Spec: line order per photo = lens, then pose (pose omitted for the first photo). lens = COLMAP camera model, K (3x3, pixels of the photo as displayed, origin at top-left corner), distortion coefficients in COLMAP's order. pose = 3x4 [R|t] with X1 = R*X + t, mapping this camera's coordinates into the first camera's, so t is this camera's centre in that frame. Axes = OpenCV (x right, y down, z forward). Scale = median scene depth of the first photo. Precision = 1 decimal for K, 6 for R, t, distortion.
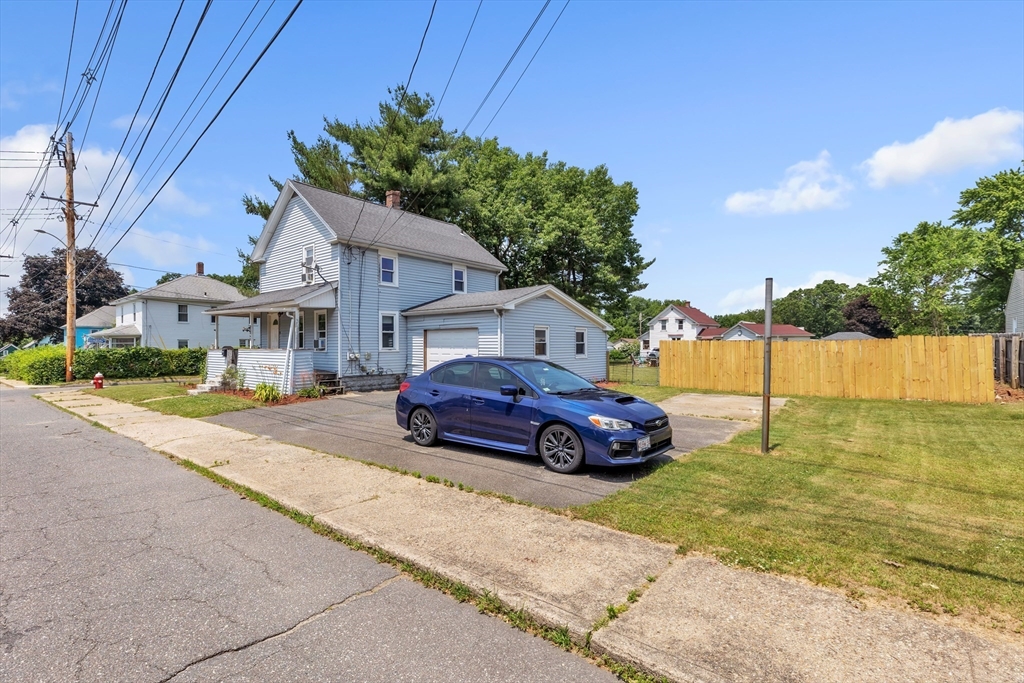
lens RADIAL K [[464.4, 0, 509.0], [0, 464.4, 346.7], [0, 0, 1]] dist [0.002690, 0.002897]
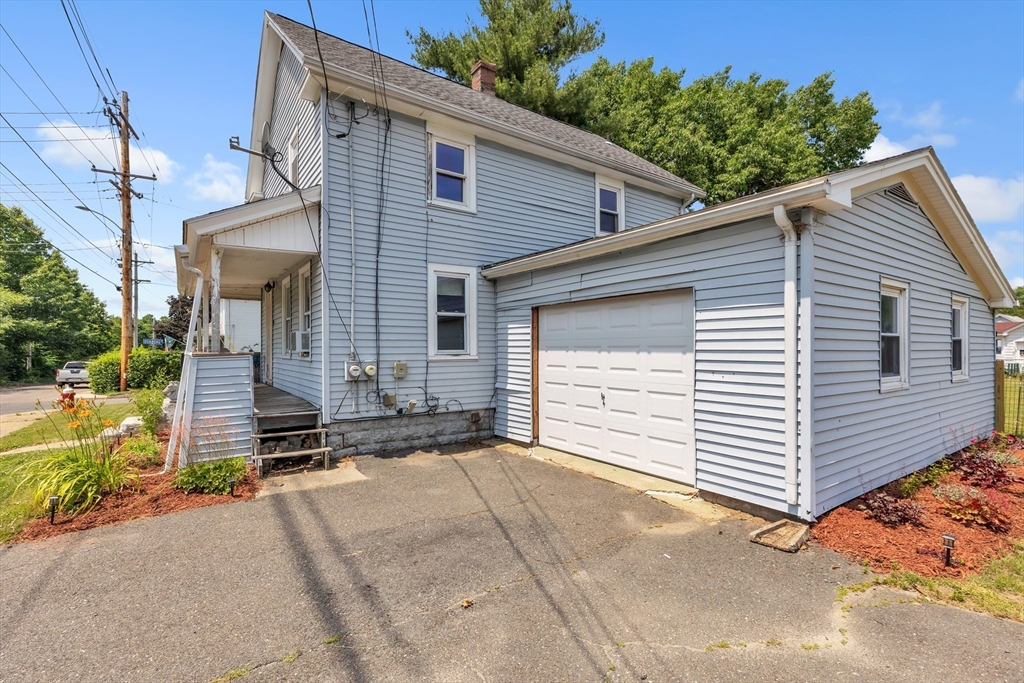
lens RADIAL K [[464.4, 0, 505.7], [0, 464.4, 347.0], [0, 0, 1]] dist [0.002690, 0.002897]
pose [[0.962114, -0.001448, -0.272643, -0.060818], [0.000022, 0.999986, -0.005231, 0.000876], [0.272647, 0.005026, 0.962101, 0.390227]]
